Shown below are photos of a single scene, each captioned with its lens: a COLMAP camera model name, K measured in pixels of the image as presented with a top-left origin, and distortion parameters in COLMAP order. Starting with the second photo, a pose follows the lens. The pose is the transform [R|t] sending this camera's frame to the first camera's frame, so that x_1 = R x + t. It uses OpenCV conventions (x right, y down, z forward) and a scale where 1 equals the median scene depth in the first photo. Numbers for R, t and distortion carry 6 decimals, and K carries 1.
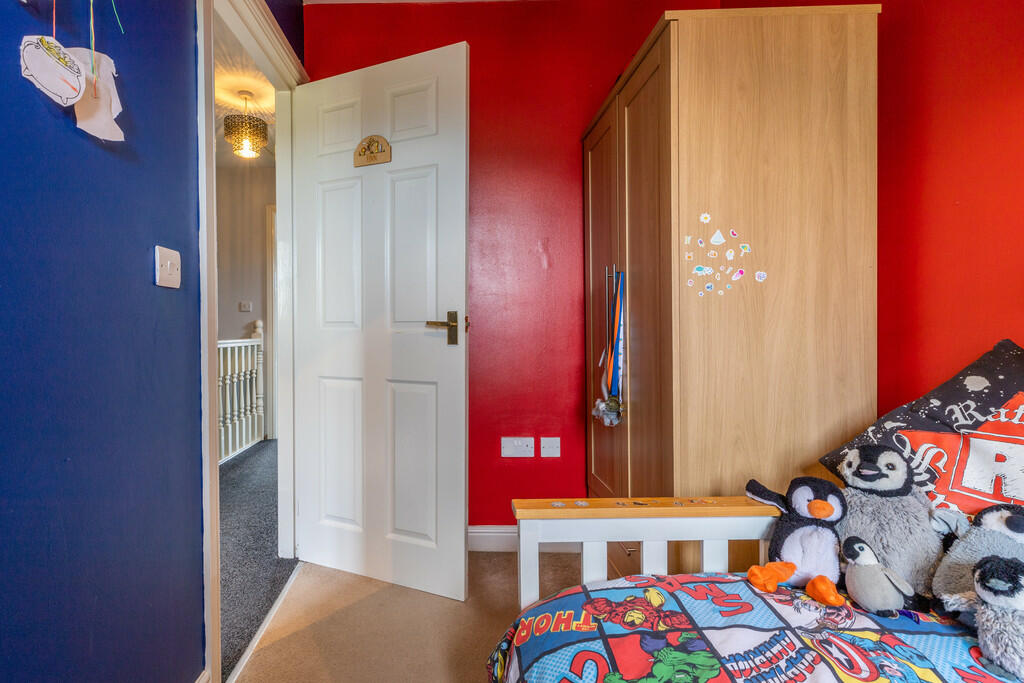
lens RADIAL K [[467.4, 0, 507.6], [0, 467.4, 342.2], [0, 0, 1]] dist [0.001754, 0.000215]
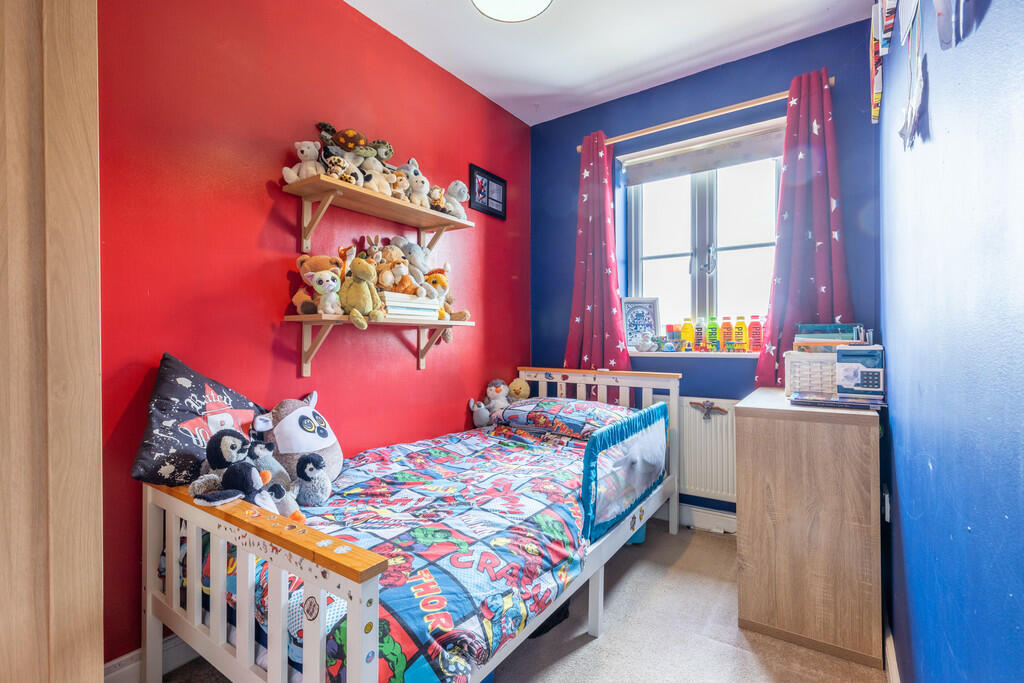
lens RADIAL K [[467.4, 0, 509.2], [0, 467.4, 341.3], [0, 0, 1]] dist [0.001754, 0.000215]
pose [[-0.794168, 0.004146, 0.607684, -0.853665], [0.006462, 0.999978, 0.001623, -0.040613], [-0.607664, 0.005216, -0.794177, 1.993403]]
